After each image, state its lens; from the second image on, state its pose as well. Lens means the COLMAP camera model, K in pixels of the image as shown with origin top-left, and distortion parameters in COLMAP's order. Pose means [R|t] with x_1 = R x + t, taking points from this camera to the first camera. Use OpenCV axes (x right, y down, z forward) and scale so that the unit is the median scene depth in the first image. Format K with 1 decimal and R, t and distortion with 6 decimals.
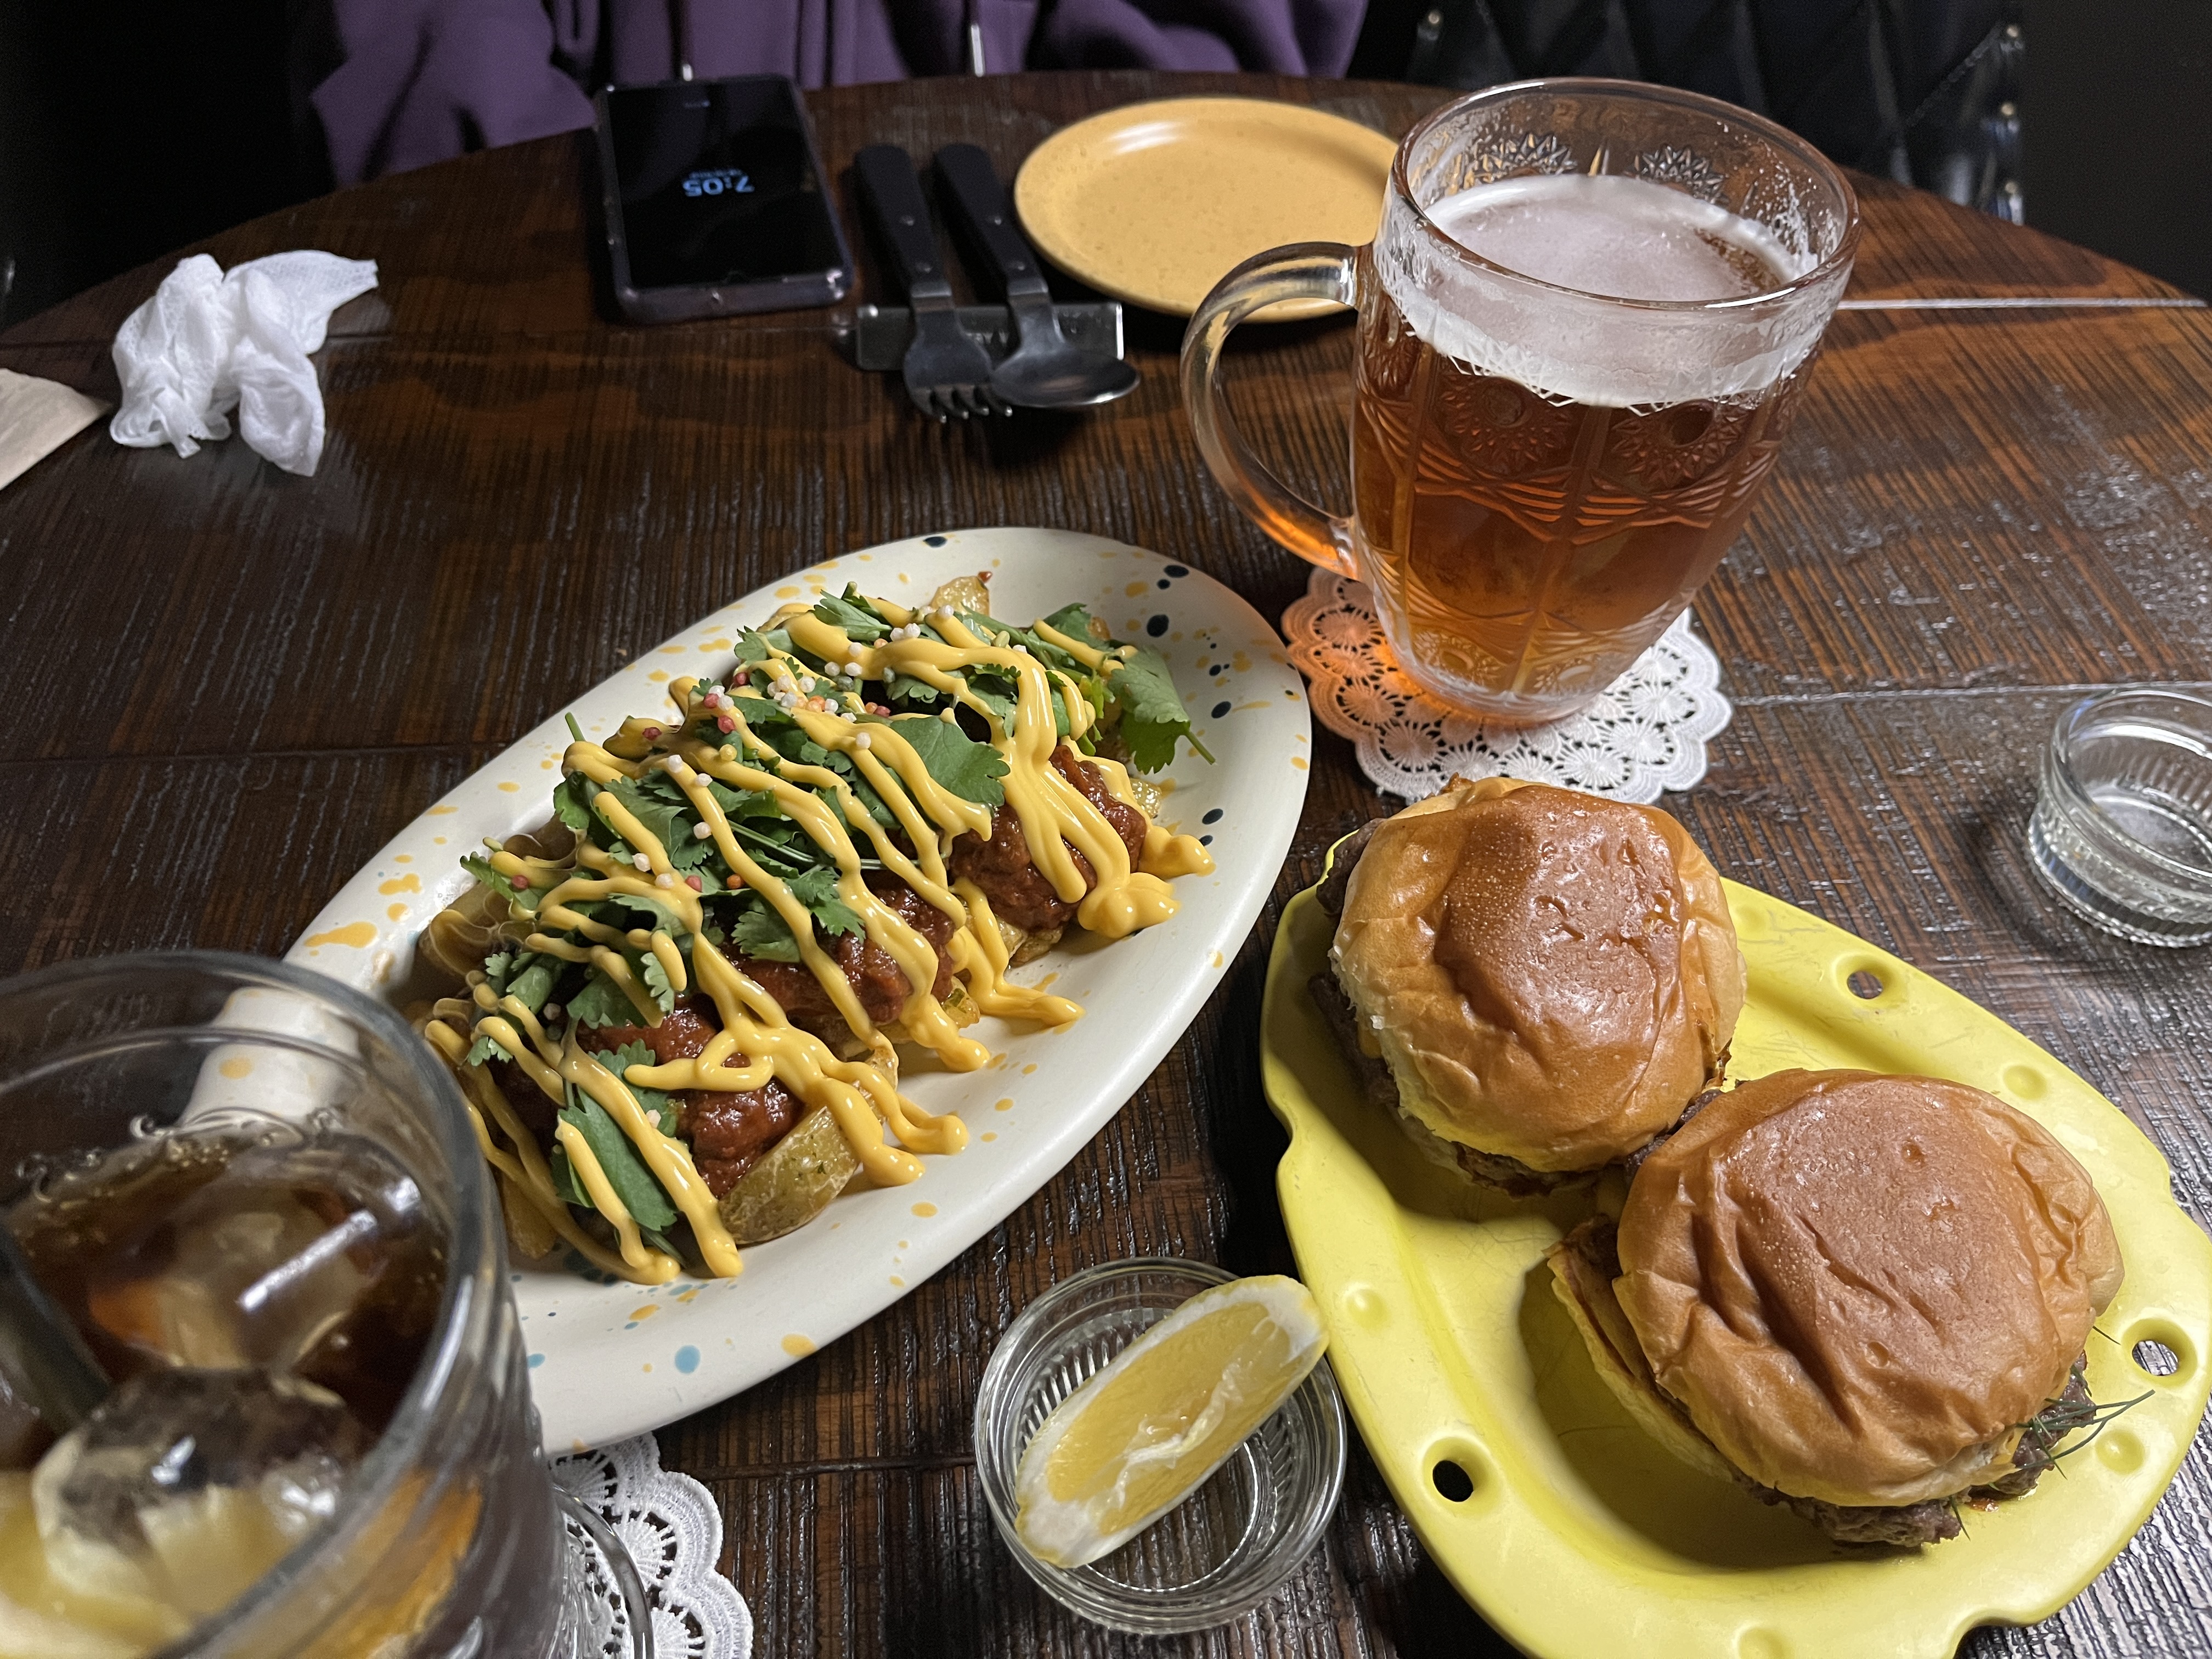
lens RADIAL K [[1705.4, 0, 1092.5], [0, 1705.4, 865.0], [0, 0, 1]] dist [0.073029, -0.145681]
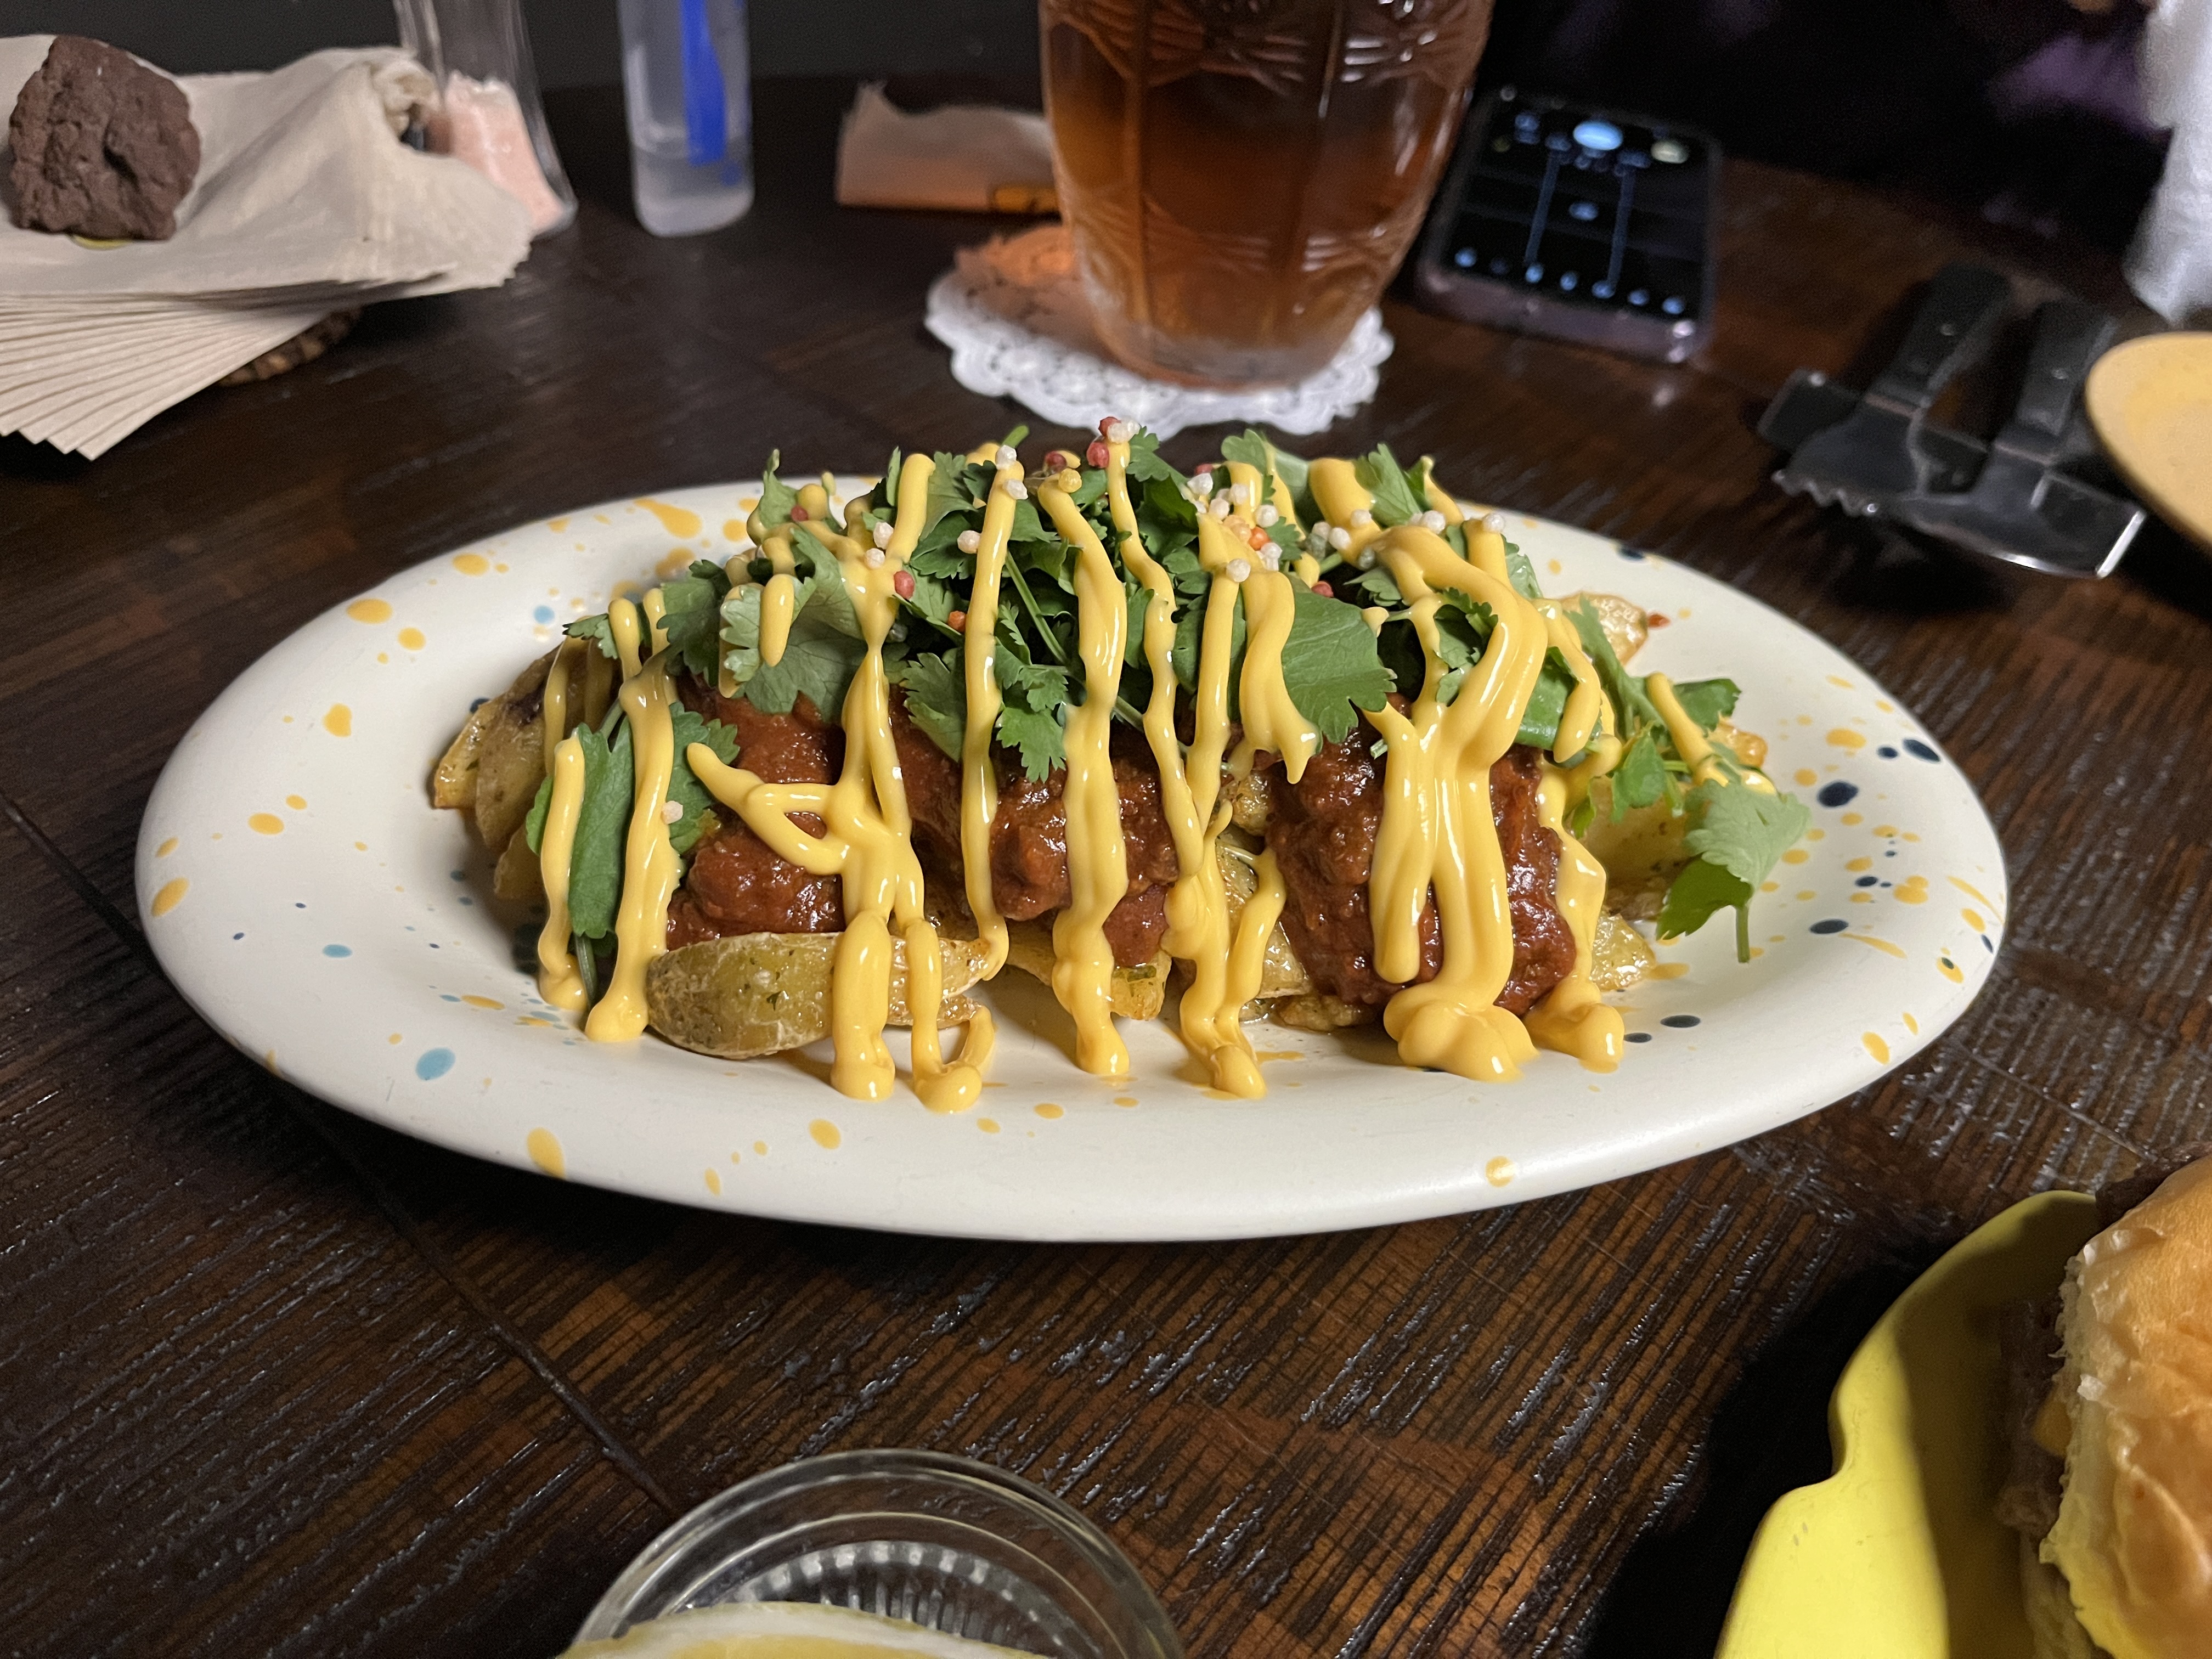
lens RADIAL K [[1705.4, 0, 1092.5], [0, 1705.4, 865.0], [0, 0, 1]] dist [0.073029, -0.145681]
pose [[0.695534, 0.522620, -0.493052, 0.227029], [-0.589712, 0.807263, 0.023783, 0.040727], [0.410452, 0.274217, 0.869675, 0.420785]]
